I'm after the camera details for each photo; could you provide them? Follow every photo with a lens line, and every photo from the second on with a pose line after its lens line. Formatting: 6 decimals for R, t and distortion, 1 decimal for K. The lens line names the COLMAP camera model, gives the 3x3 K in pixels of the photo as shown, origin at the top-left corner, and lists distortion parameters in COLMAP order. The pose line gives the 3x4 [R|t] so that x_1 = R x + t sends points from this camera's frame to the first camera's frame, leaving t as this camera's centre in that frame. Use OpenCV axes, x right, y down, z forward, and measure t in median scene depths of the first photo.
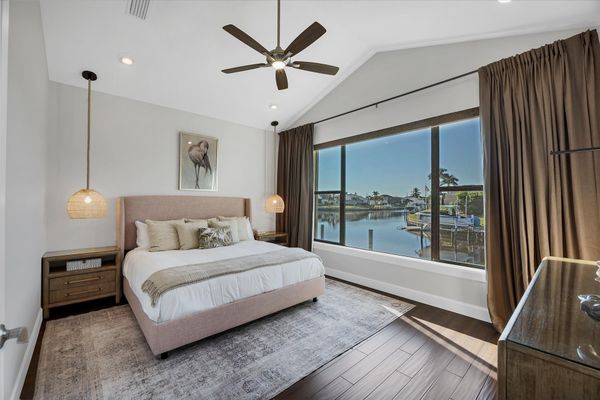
lens RADIAL K [[246.6, 0, 300.2], [0, 246.6, 200.6], [0, 0, 1]] dist [0.002571, 0.000148]
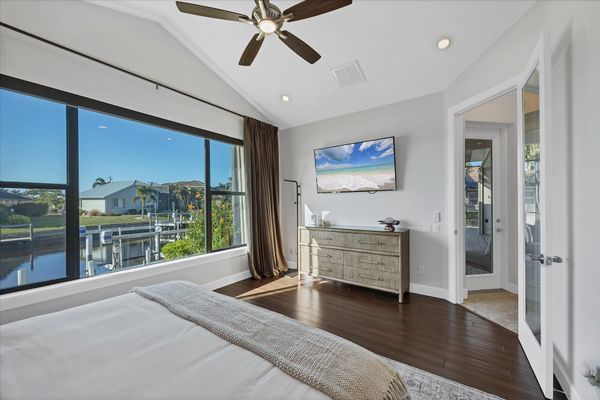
lens RADIAL K [[246.6, 0, 300.5], [0, 246.6, 202.3], [0, 0, 1]] dist [0.002571, 0.000148]
pose [[-0.219324, -0.008634, 0.975614, -0.772195], [-0.010999, 0.999919, 0.006376, -0.013014], [-0.975590, -0.009333, -0.219401, 0.911640]]
